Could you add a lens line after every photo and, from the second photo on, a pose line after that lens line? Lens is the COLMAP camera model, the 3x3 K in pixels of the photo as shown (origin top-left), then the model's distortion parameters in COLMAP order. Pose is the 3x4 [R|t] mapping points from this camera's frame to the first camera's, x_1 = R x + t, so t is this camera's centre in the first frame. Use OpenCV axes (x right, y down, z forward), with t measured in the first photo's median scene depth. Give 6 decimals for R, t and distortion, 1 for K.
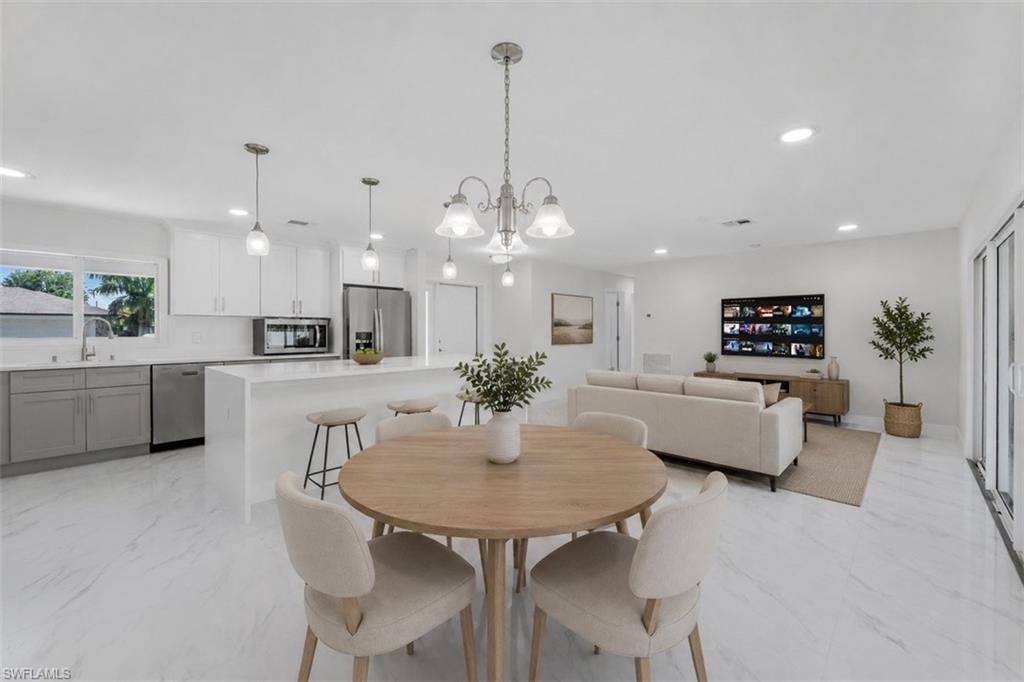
lens RADIAL K [[418.7, 0, 502.3], [0, 418.7, 333.9], [0, 0, 1]] dist [0.001054, -0.001673]
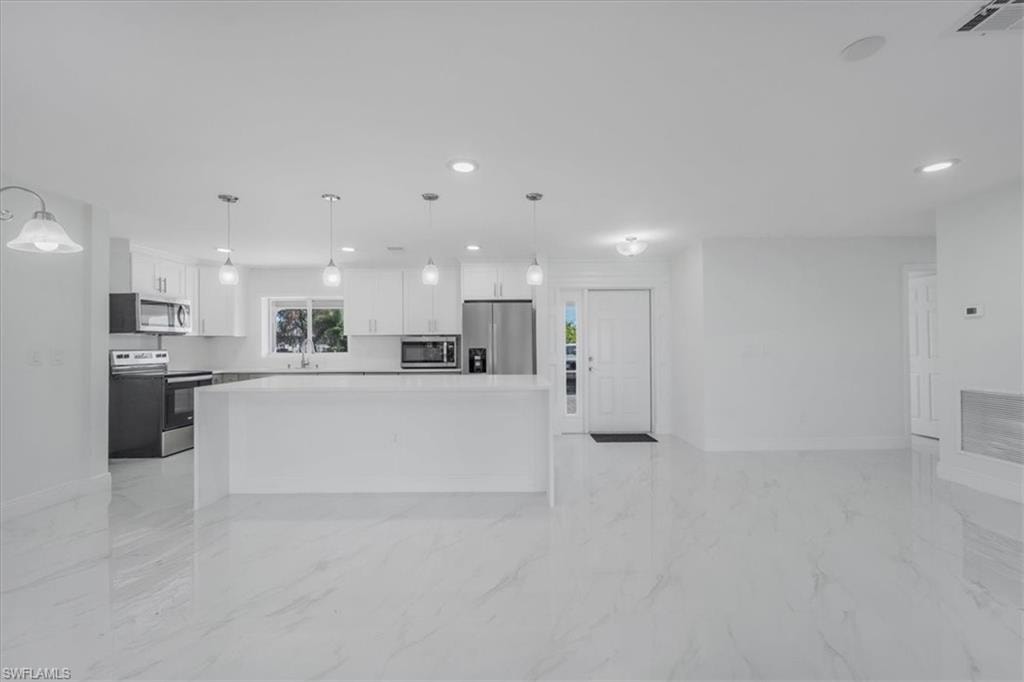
lens RADIAL K [[418.7, 0, 507.0], [0, 418.7, 341.7], [0, 0, 1]] dist [0.001054, -0.001673]
pose [[0.705074, -0.013701, -0.709002, 0.410043], [0.002603, 0.999857, -0.016733, -0.002213], [0.709129, 0.009952, 0.705008, 0.359047]]
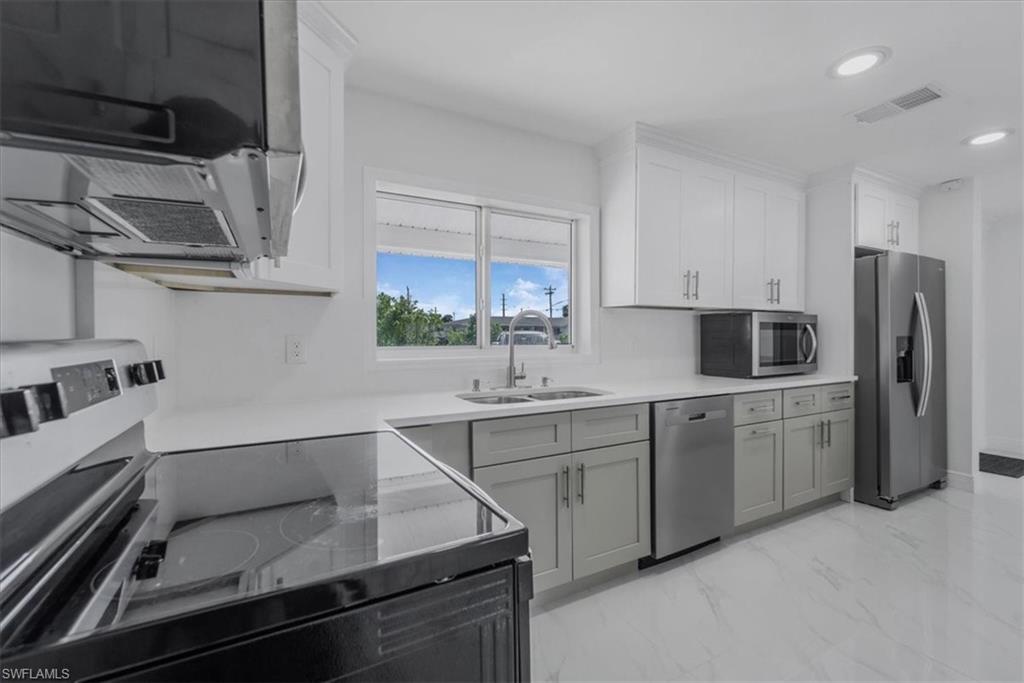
lens RADIAL K [[418.7, 0, 516.6], [0, 418.7, 336.2], [0, 0, 1]] dist [0.001054, -0.001673]
pose [[0.953478, 0.002135, -0.301455, -0.628666], [-0.002329, 0.999997, -0.000283, -0.003188], [0.301453, 0.000972, 0.953480, 0.355666]]
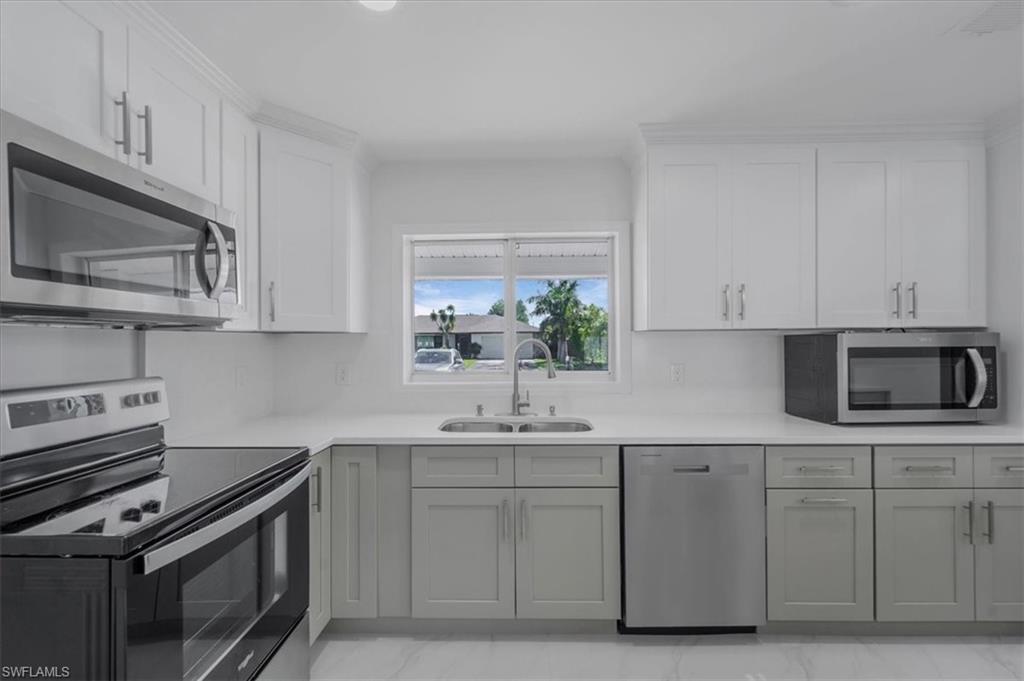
lens RADIAL K [[418.7, 0, 515.1], [0, 418.7, 341.0], [0, 0, 1]] dist [0.001054, -0.001673]
pose [[0.686695, -0.010033, -0.726876, -0.444262], [0.003098, 0.999936, -0.010874, -0.022988], [0.726939, 0.005215, 0.686682, 0.461514]]
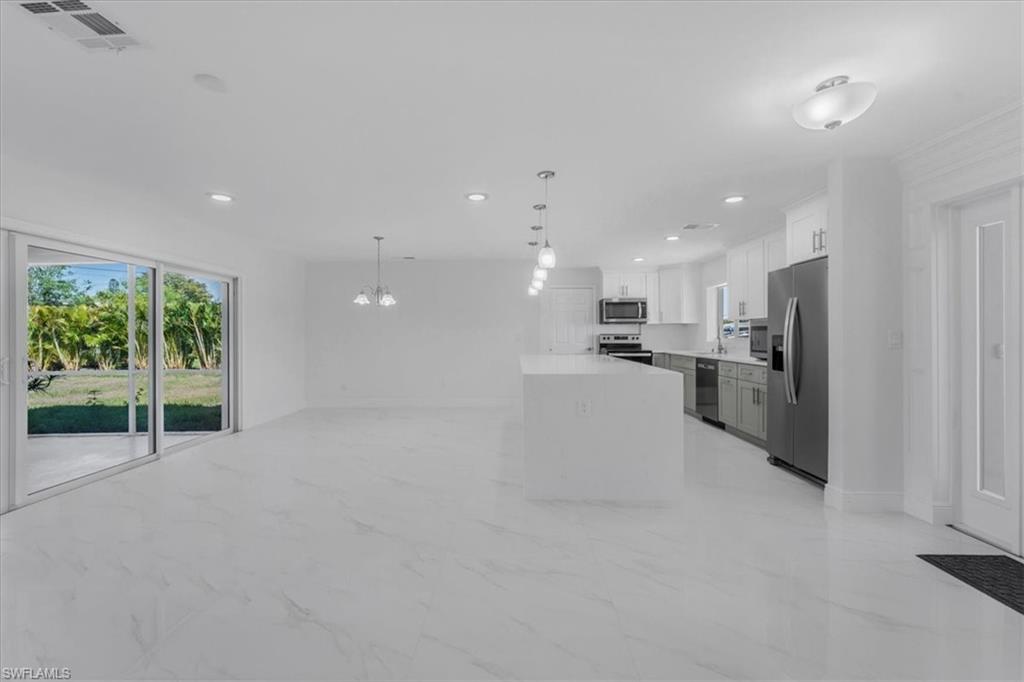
lens RADIAL K [[418.7, 0, 508.9], [0, 418.7, 340.7], [0, 0, 1]] dist [0.001054, -0.001673]
pose [[-0.720059, 0.012232, -0.693805, 0.447574], [-0.003854, 0.999759, 0.021625, -0.008622], [0.693902, 0.018245, -0.719838, 1.177320]]
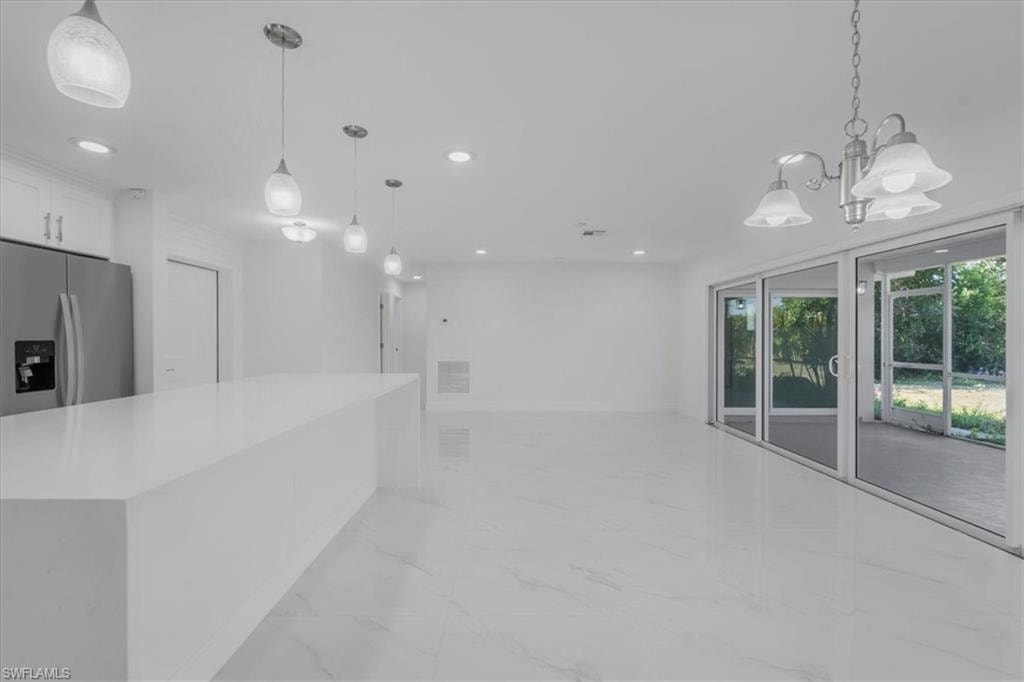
lens RADIAL K [[431.0, 0, 495.6], [0, 431.0, 334.5], [0, 0, 1]] dist [0.004795, -0.002449]
pose [[0.737325, 0.002726, 0.675533, -0.277361], [0.005825, 0.999929, -0.010393, -0.002661], [-0.675514, 0.011598, 0.737256, 0.289259]]
